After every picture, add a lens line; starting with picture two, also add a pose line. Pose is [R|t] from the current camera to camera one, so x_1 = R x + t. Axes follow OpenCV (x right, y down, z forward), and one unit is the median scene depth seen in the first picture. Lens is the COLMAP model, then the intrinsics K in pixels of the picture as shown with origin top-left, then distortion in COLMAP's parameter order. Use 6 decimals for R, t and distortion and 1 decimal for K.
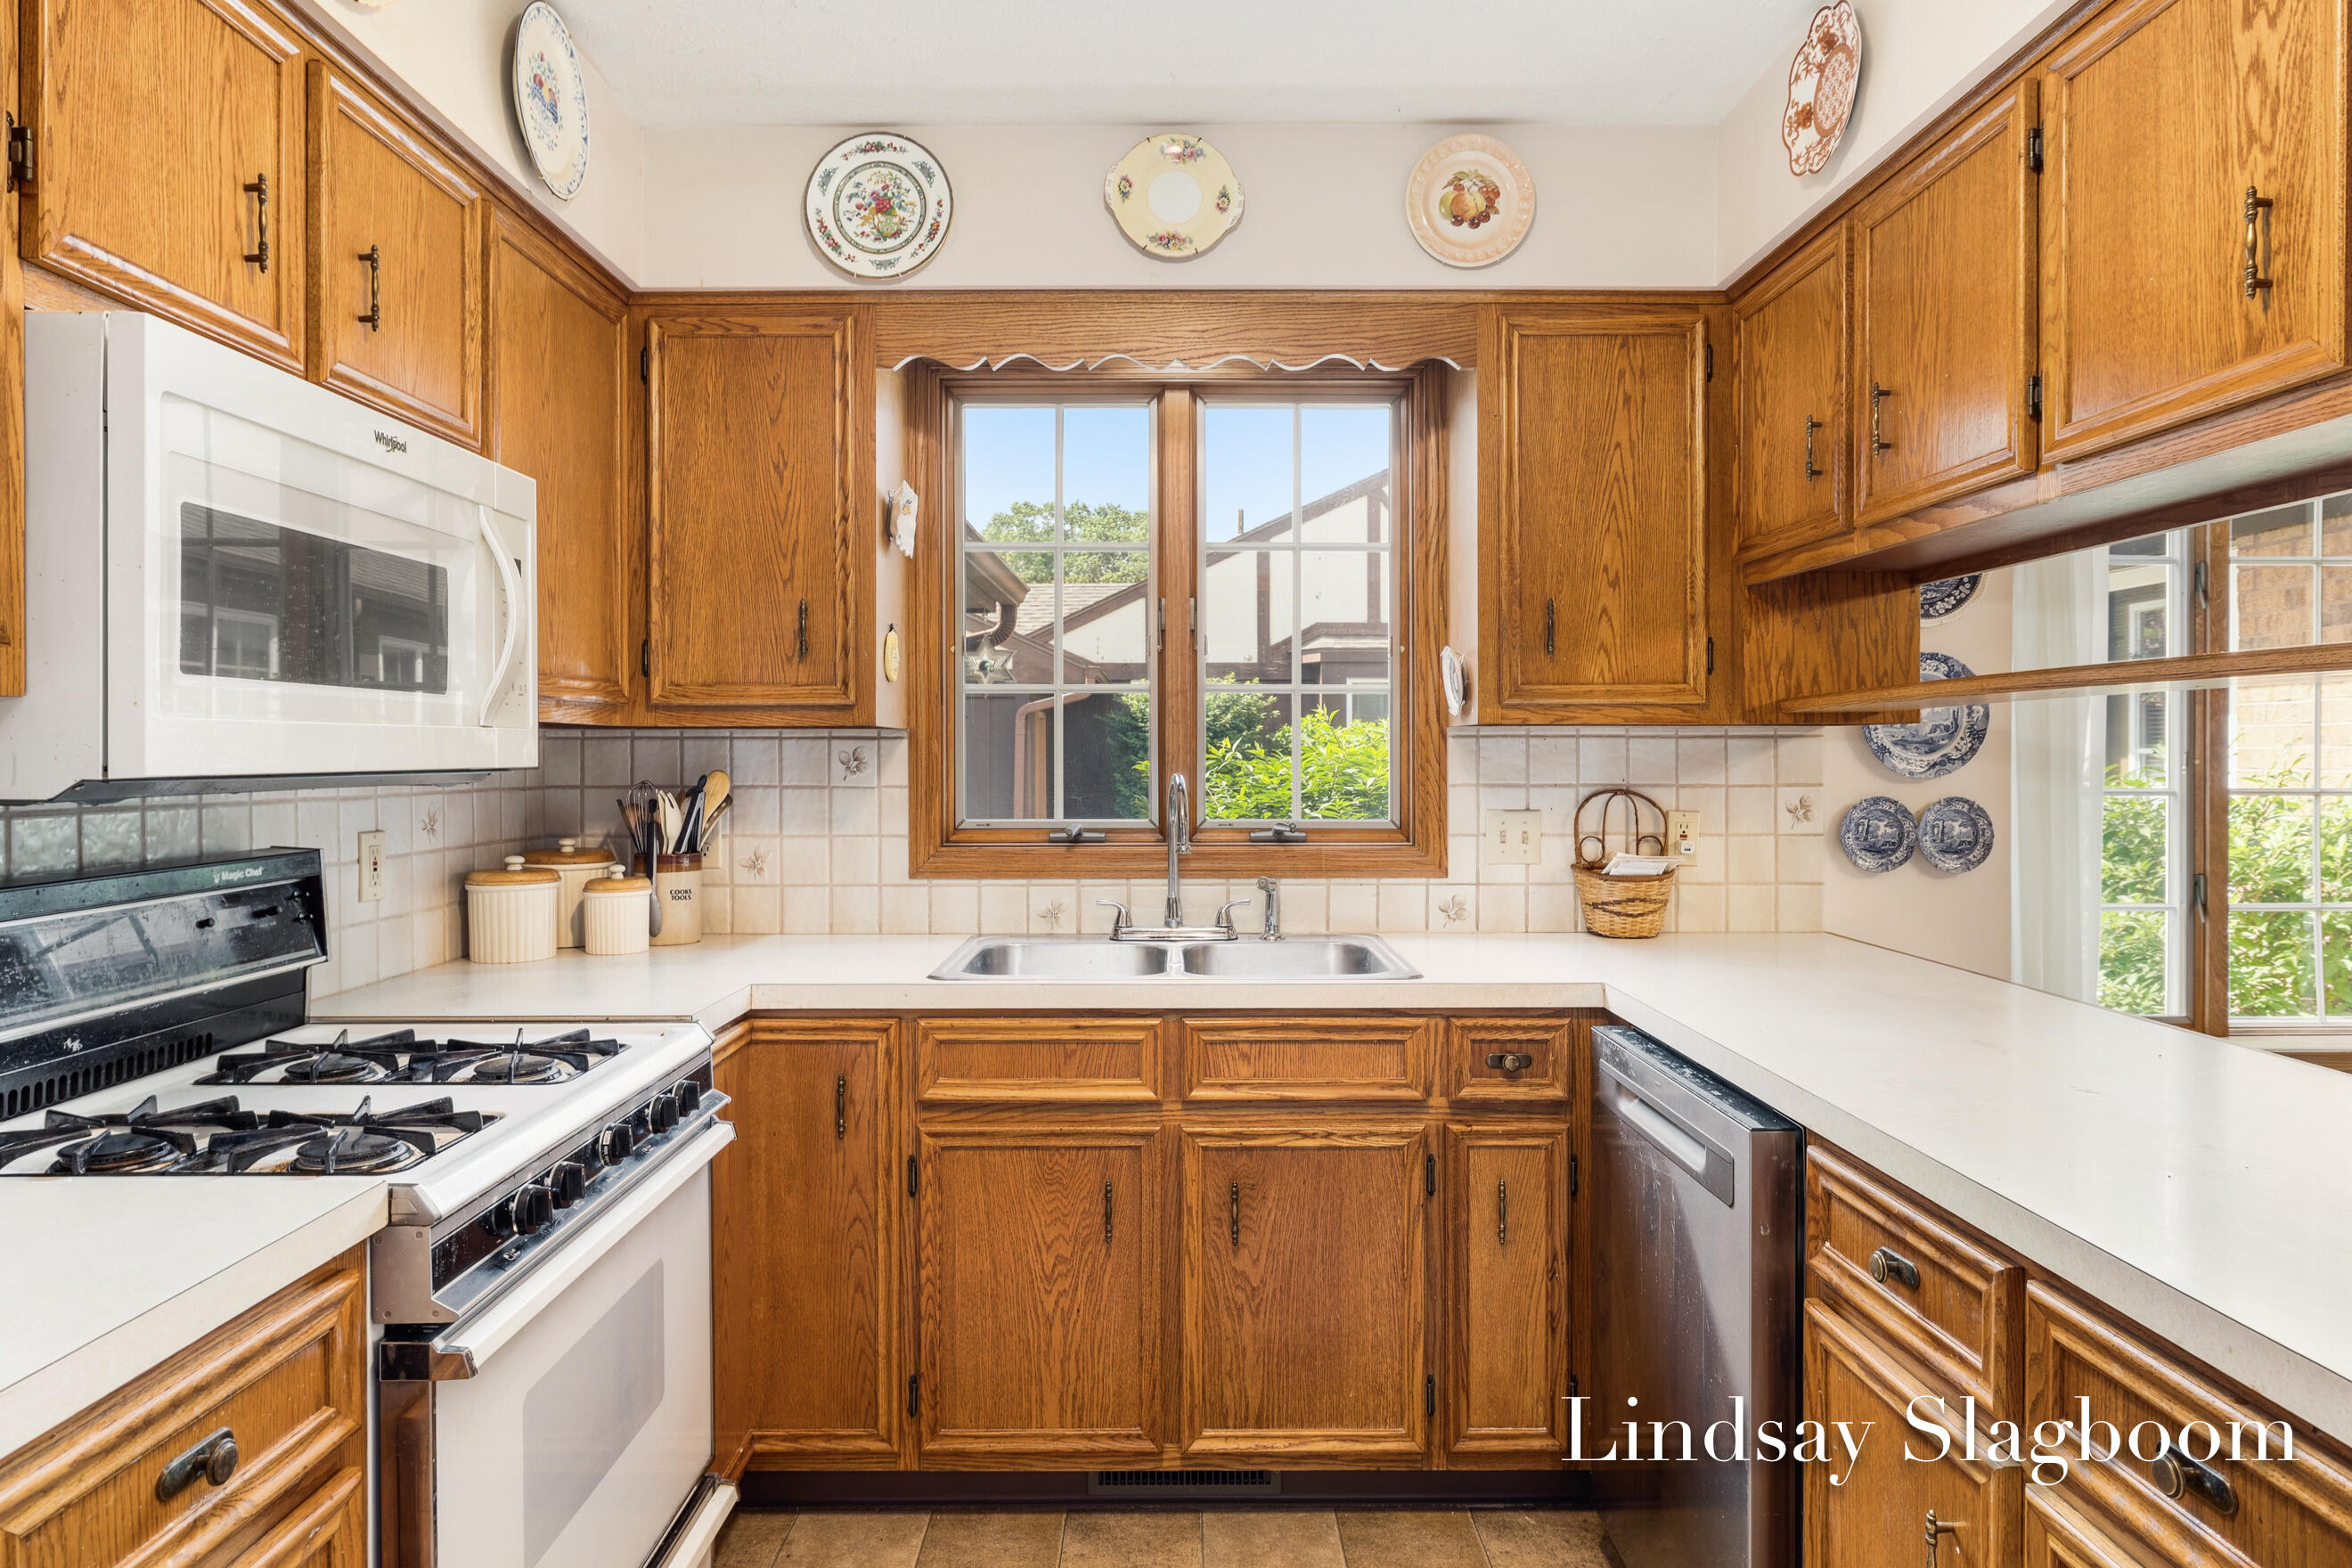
lens RADIAL K [[1368.7, 0, 1172.6], [0, 1368.7, 761.1], [0, 0, 1]] dist [-0.002269, 0.000382]
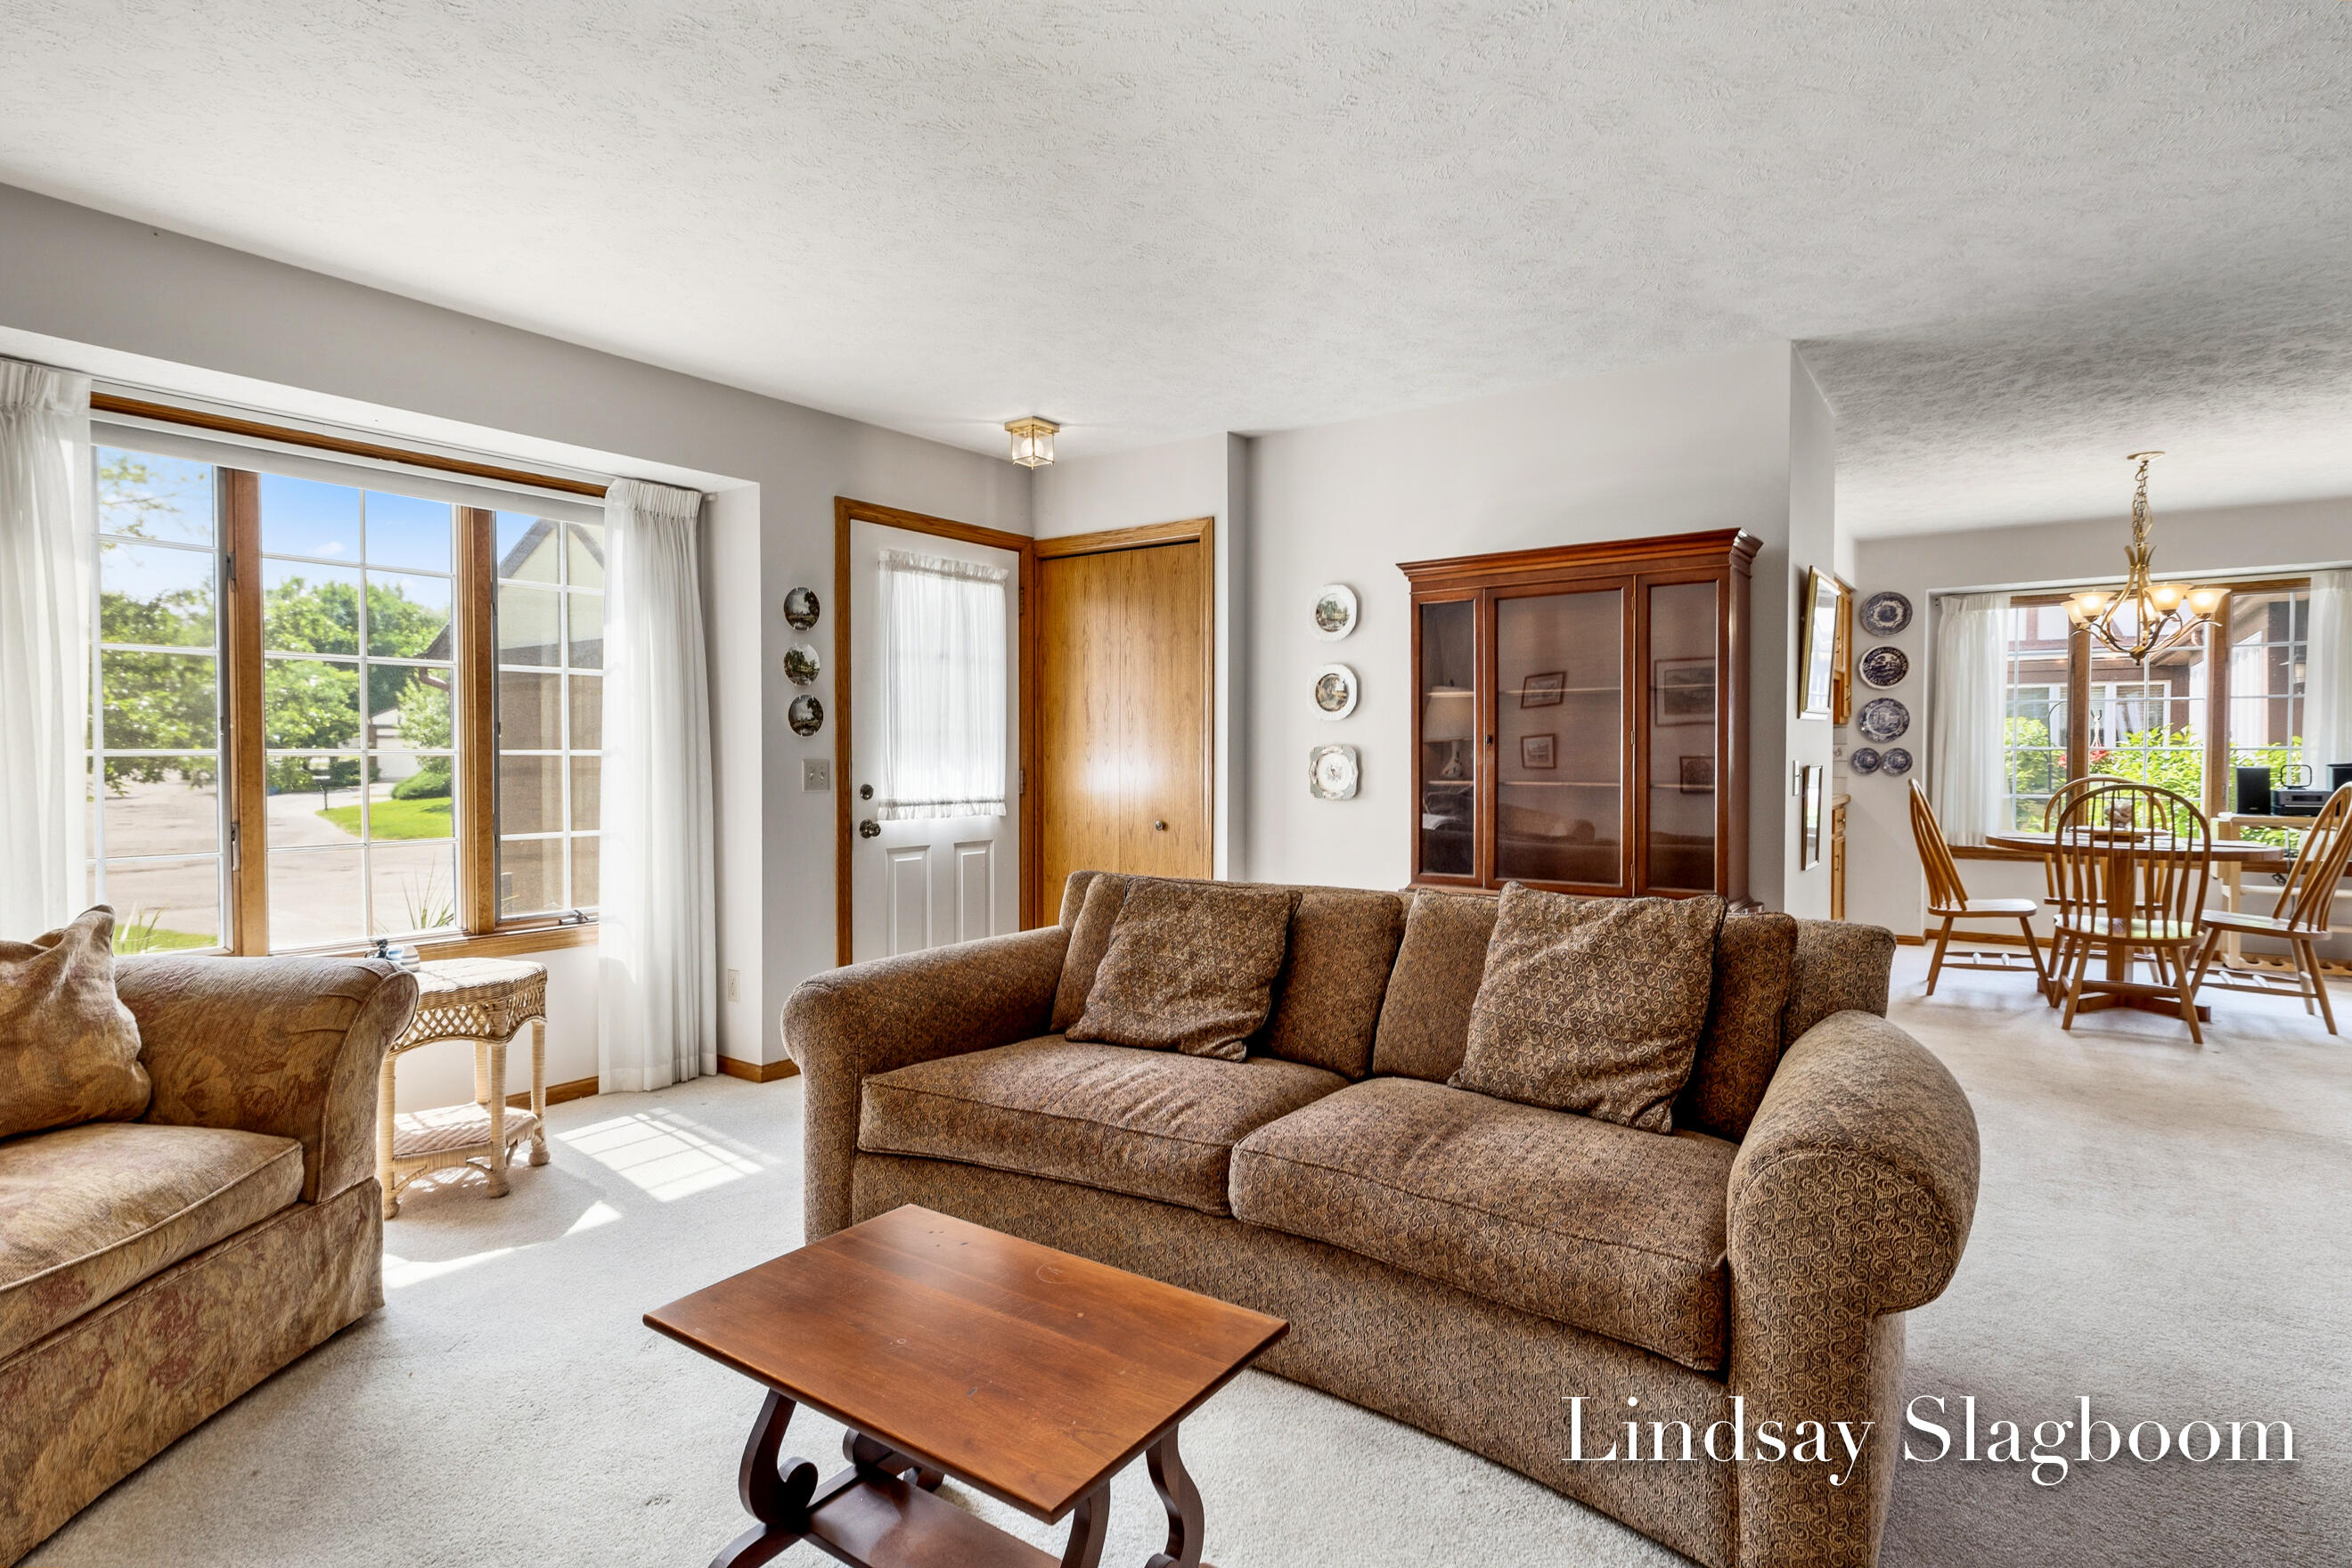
lens RADIAL K [[1197.9, 0, 1168.4], [0, 1197.9, 771.7], [0, 0, 1]] dist [0.001854, 0.000675]
pose [[0.814253, 0.008968, -0.580441, 0.784234], [-0.007401, 0.999960, 0.005067, 0.073522], [0.580463, 0.000169, 0.814287, -1.914876]]
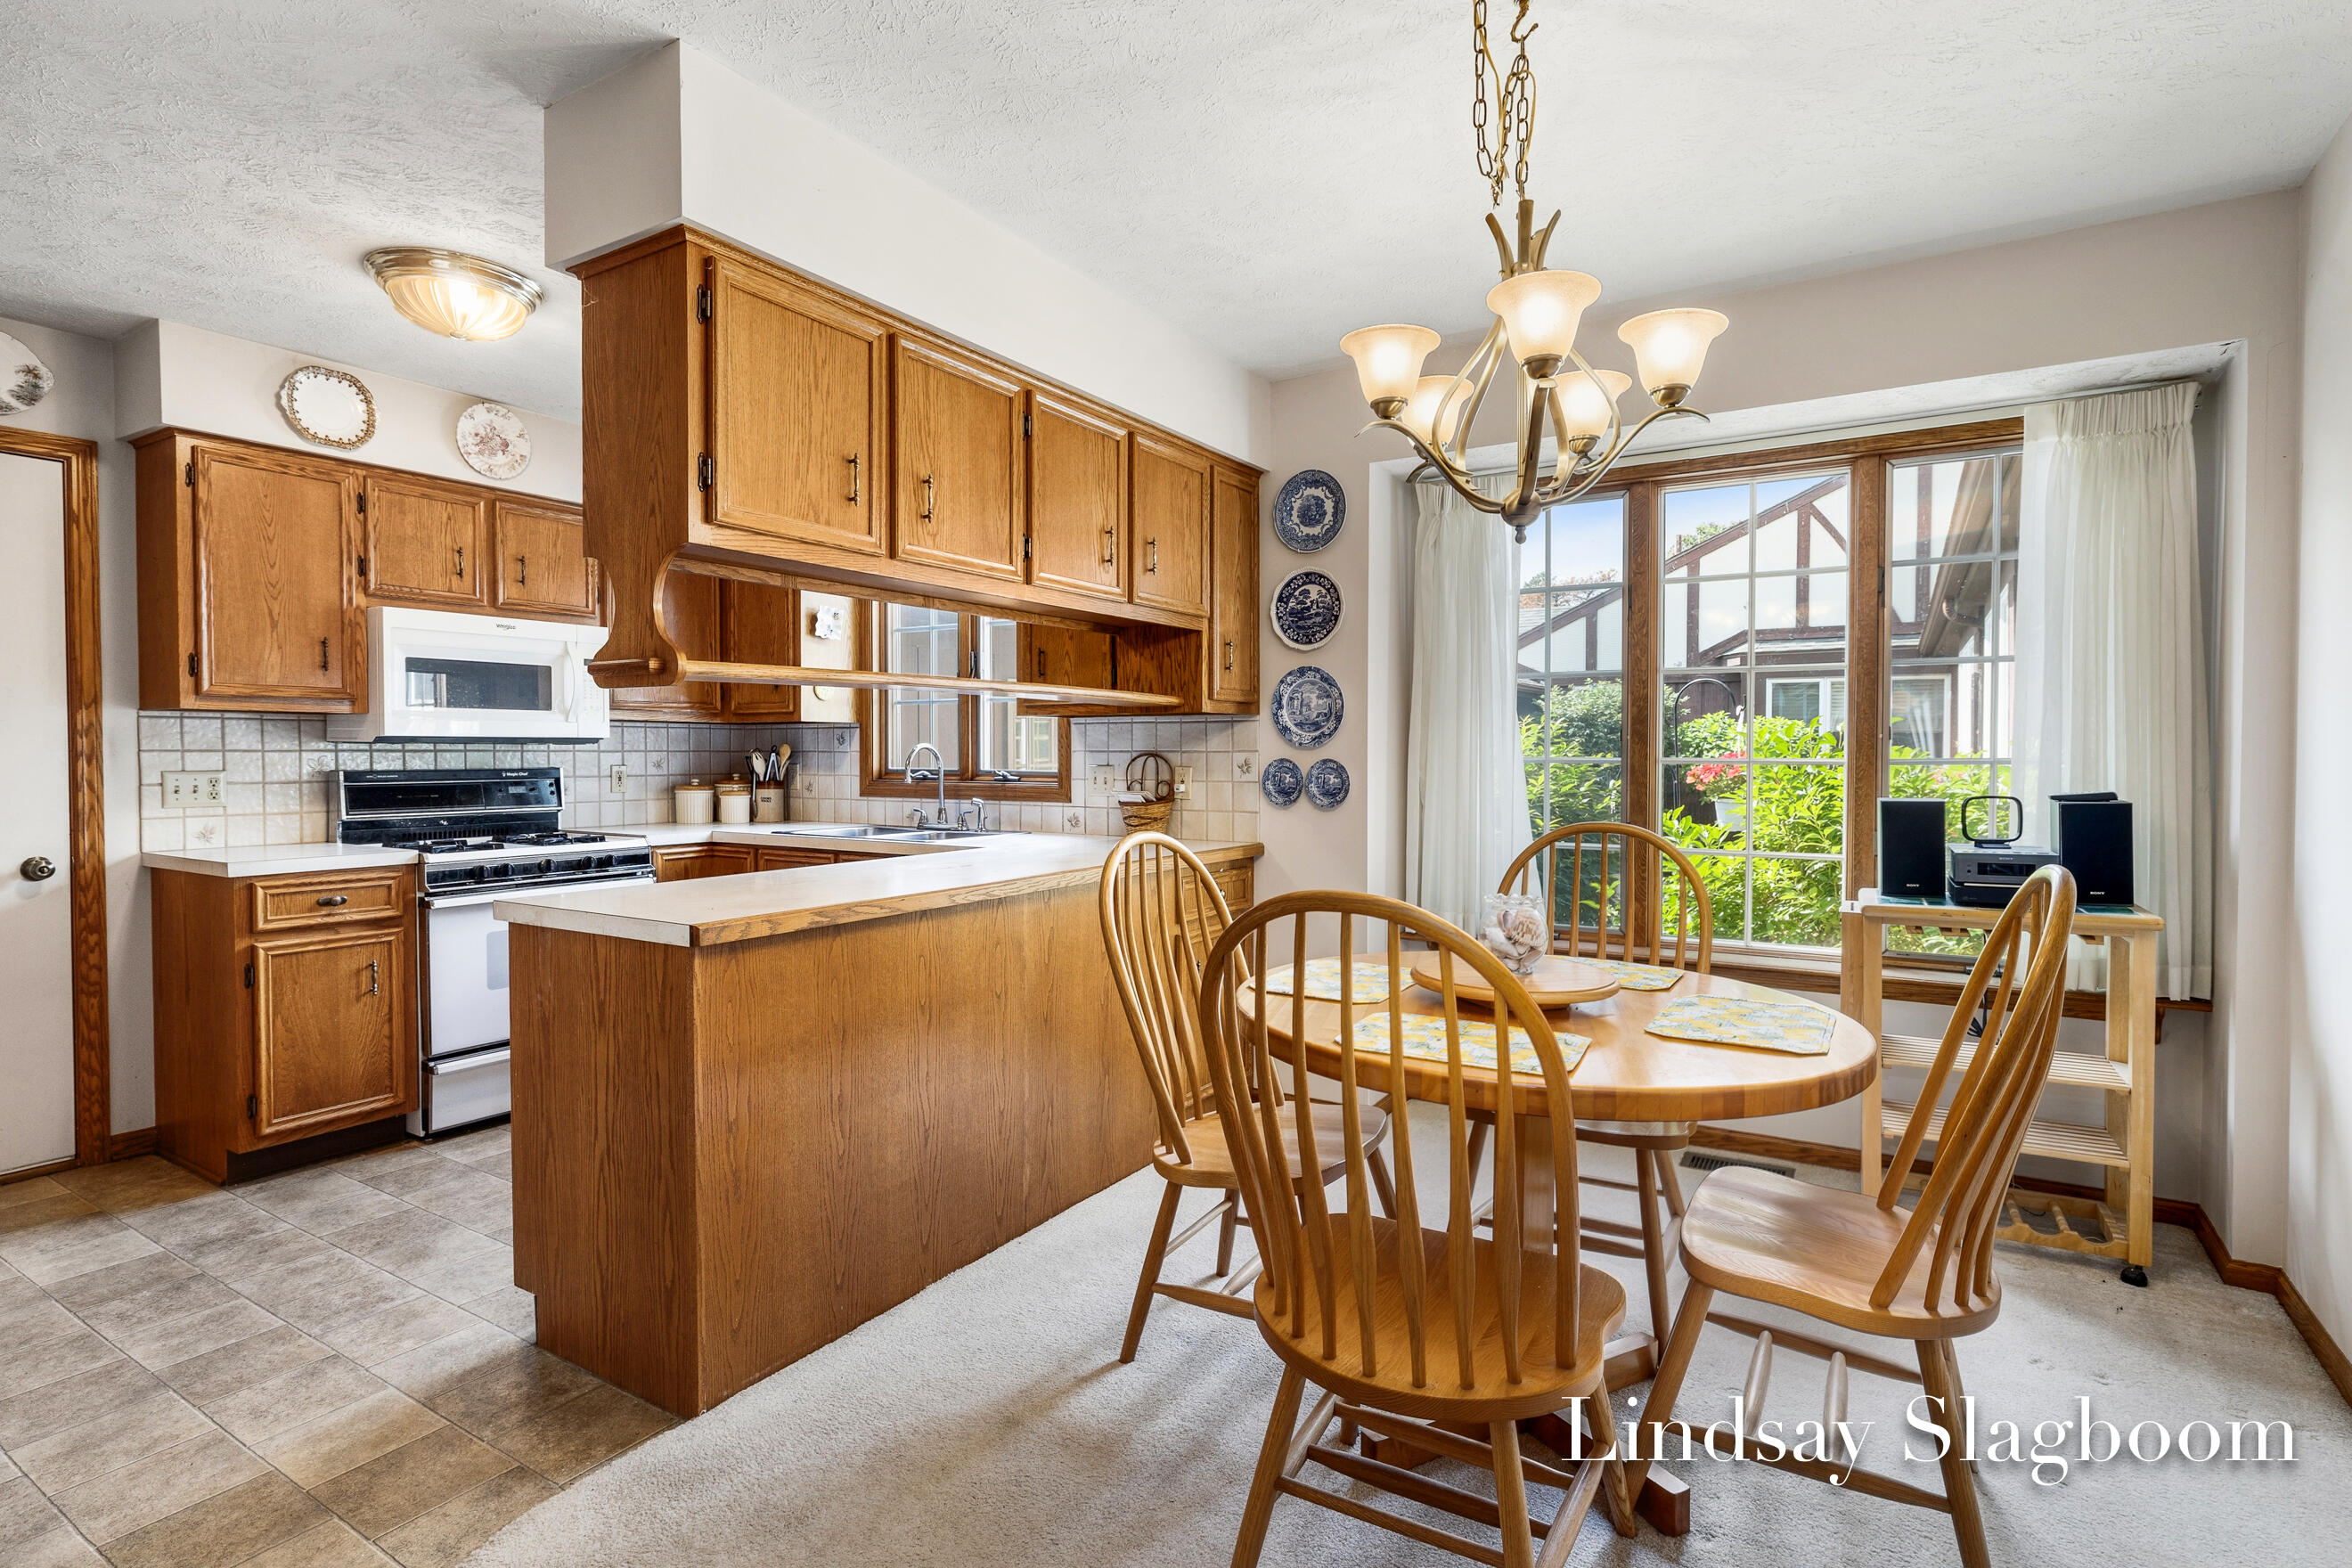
lens RADIAL K [[1134.9, 0, 1174.7], [0, 1134.9, 777.1], [0, 0, 1]] dist [-0.005057, 0.001270]
pose [[0.848819, 0.013716, -0.528505, 1.102698], [-0.004860, 0.999824, 0.018142, 0.024231], [0.528660, -0.012831, 0.848736, -0.183796]]
